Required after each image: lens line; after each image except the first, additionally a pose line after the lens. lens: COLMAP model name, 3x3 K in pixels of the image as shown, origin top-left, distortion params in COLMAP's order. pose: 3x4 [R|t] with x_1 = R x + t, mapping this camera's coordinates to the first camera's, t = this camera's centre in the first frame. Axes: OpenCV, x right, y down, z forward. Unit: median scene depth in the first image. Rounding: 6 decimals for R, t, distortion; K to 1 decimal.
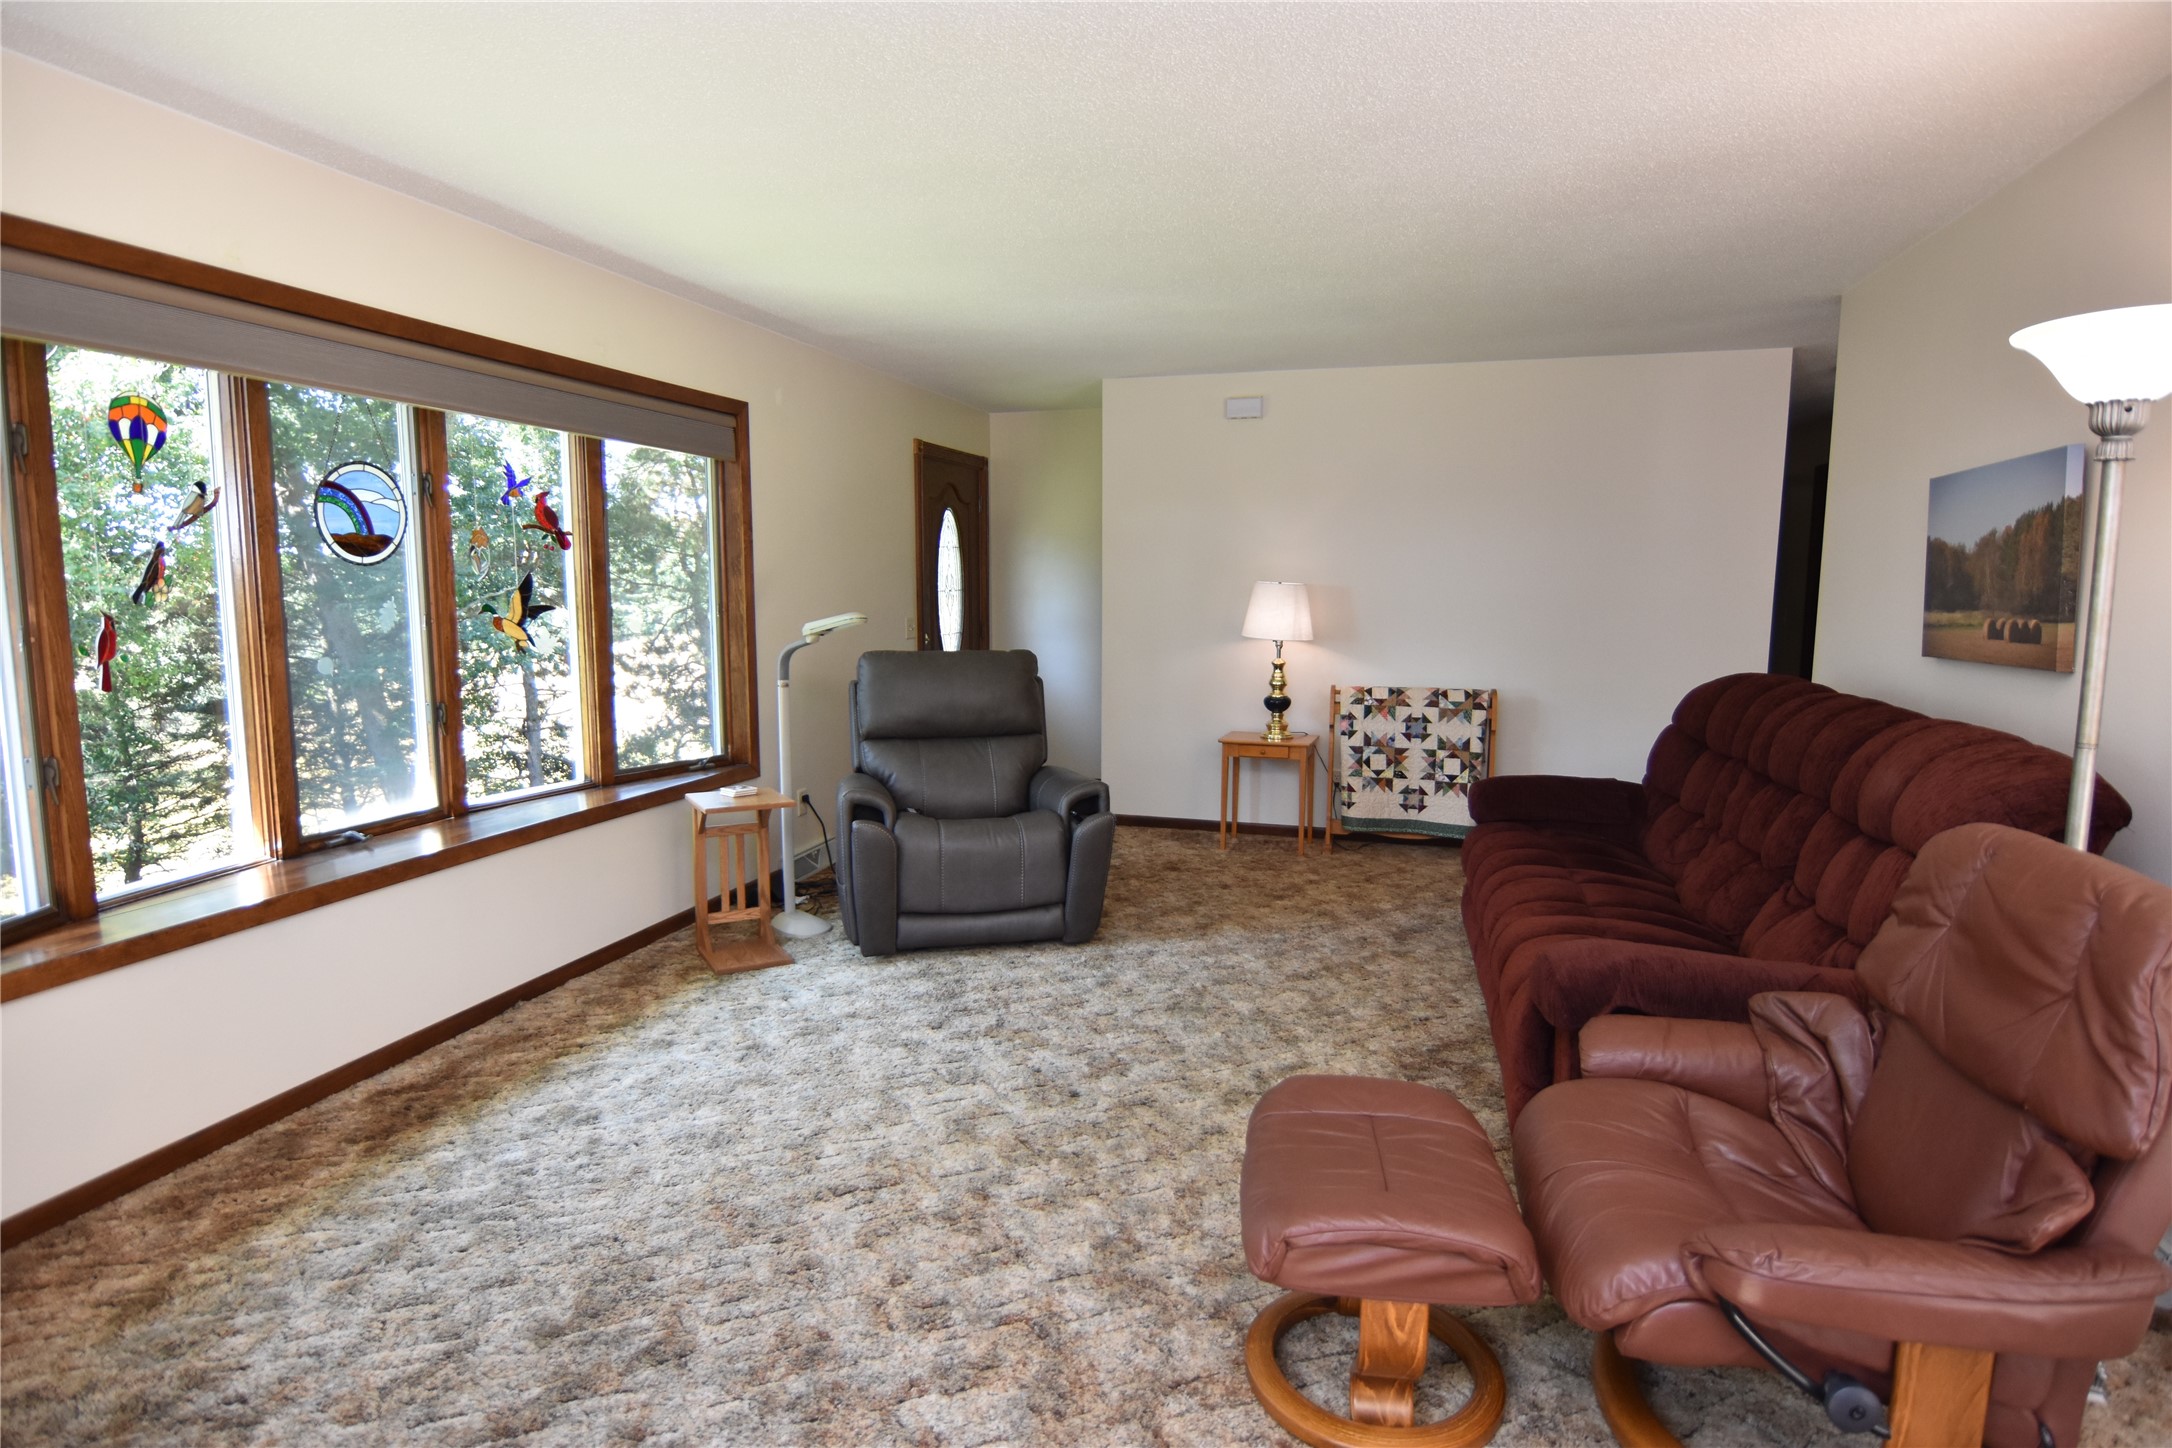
lens RADIAL K [[1157.4, 0, 1080.8], [0, 1157.4, 715.7], [0, 0, 1]] dist [0.012199, -0.025049]
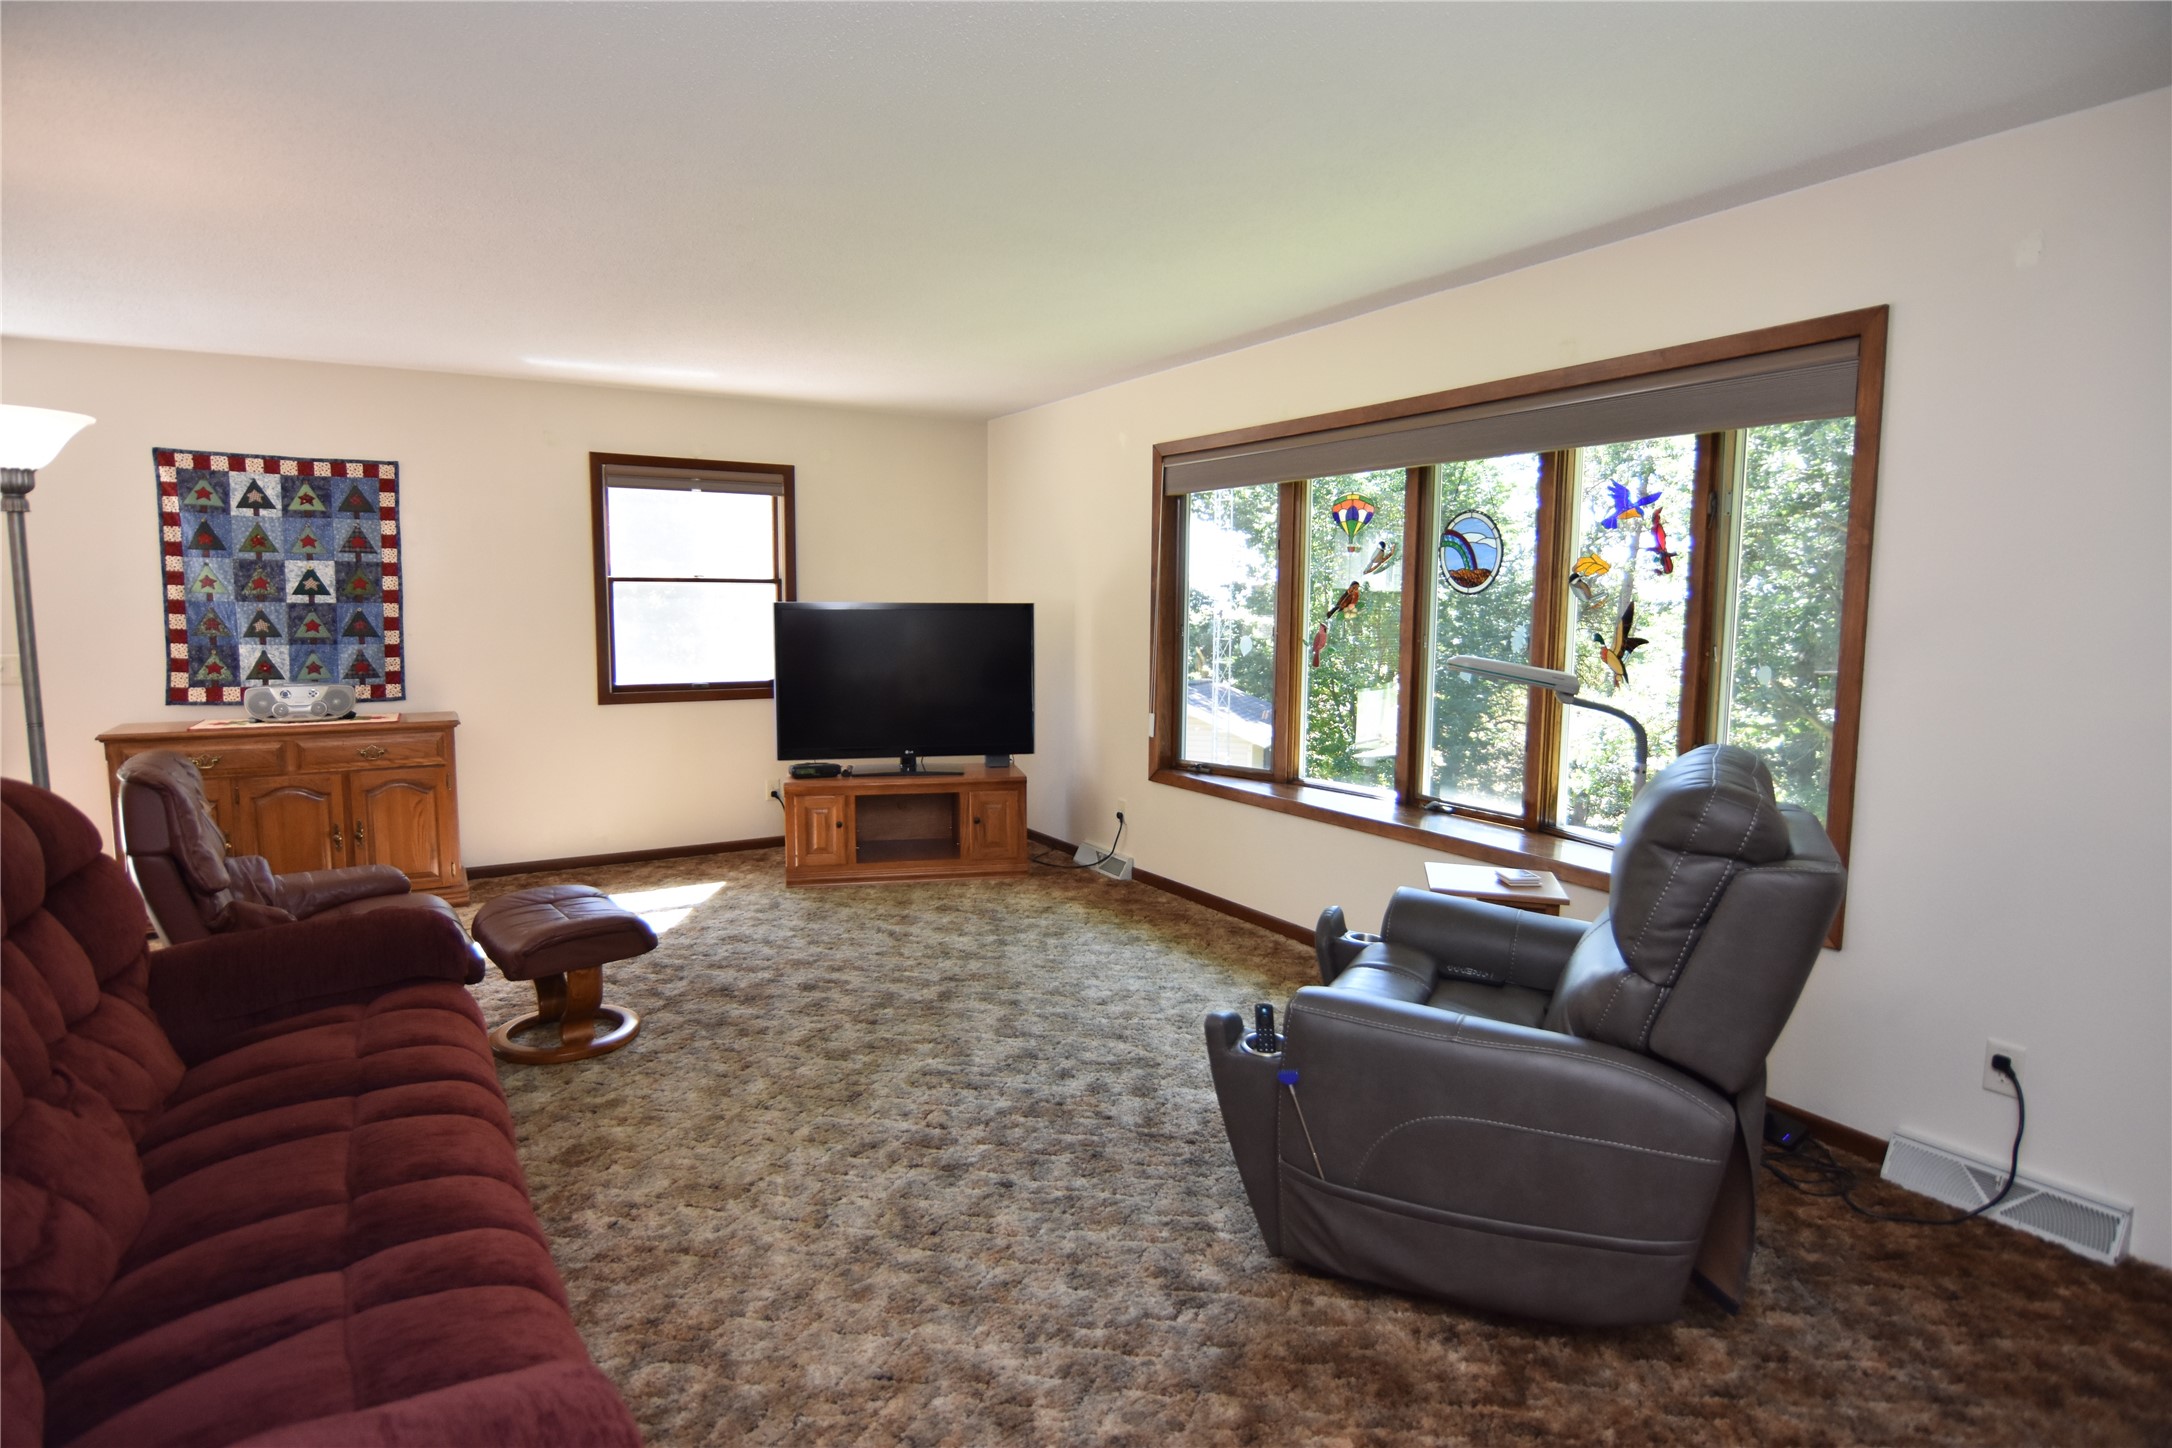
lens RADIAL K [[1157.4, 0, 1080.8], [0, 1157.4, 715.7], [0, 0, 1]] dist [0.012199, -0.025049]
pose [[-0.680701, 0.072755, -0.728939, 0.659137], [-0.090398, 0.979108, 0.182140, -0.221454], [0.726962, 0.189878, -0.659903, 1.785509]]
